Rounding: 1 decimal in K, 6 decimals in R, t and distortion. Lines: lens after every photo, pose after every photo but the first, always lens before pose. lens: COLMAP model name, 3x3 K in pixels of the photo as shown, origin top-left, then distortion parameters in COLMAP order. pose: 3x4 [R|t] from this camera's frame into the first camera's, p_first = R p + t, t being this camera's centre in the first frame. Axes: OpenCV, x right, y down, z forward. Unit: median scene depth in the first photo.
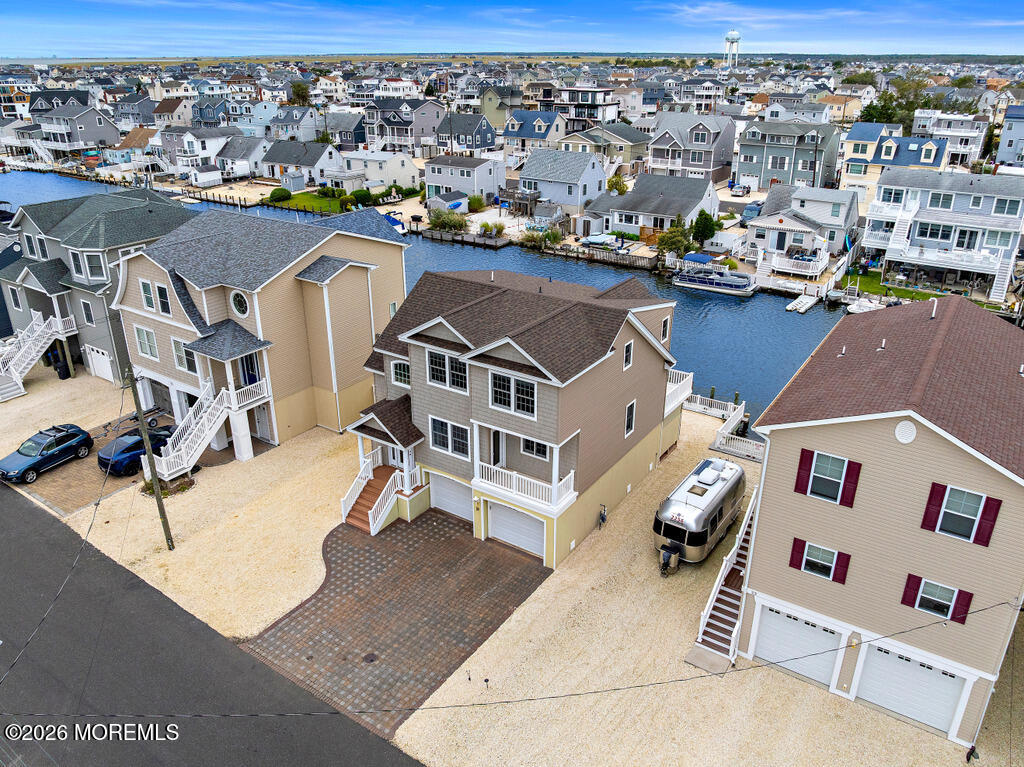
lens RADIAL K [[735.1, 0, 509.3], [0, 735.1, 381.7], [0, 0, 1]] dist [-0.035265, -0.004533]
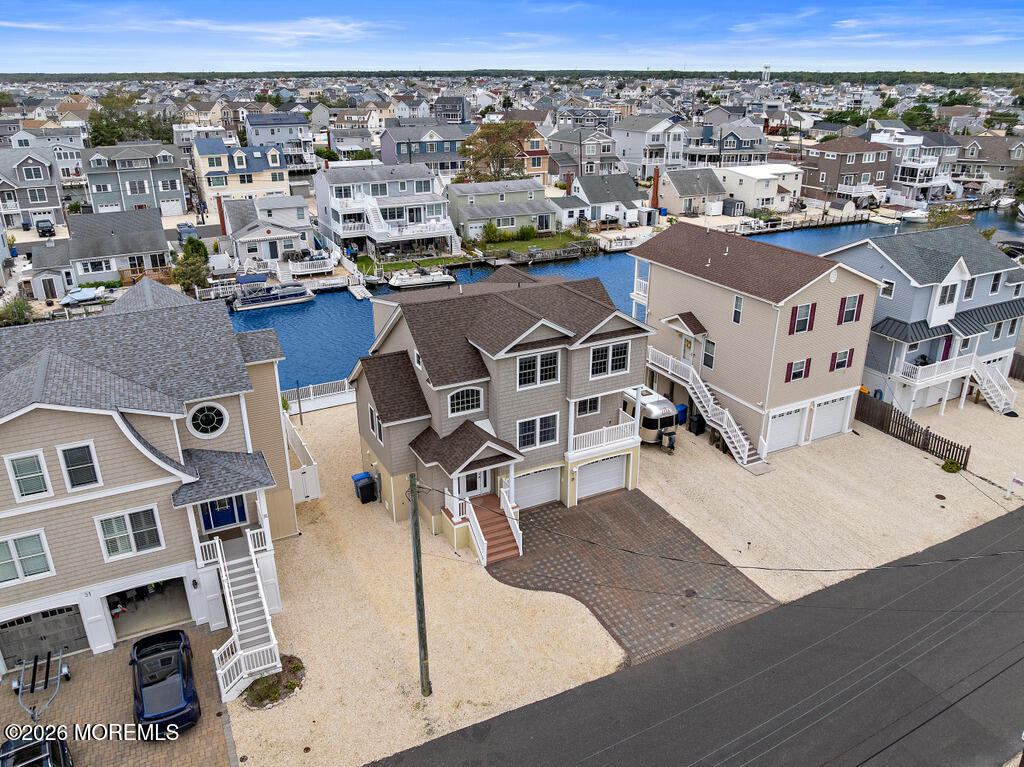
lens RADIAL K [[735.1, 0, 509.3], [0, 735.1, 381.7], [0, 0, 1]] dist [-0.035265, -0.004533]
pose [[0.501863, -0.338091, 0.796133, -0.413974], [0.355213, 0.919803, 0.166692, -0.082430], [-0.788643, 0.199140, 0.581710, 0.173015]]
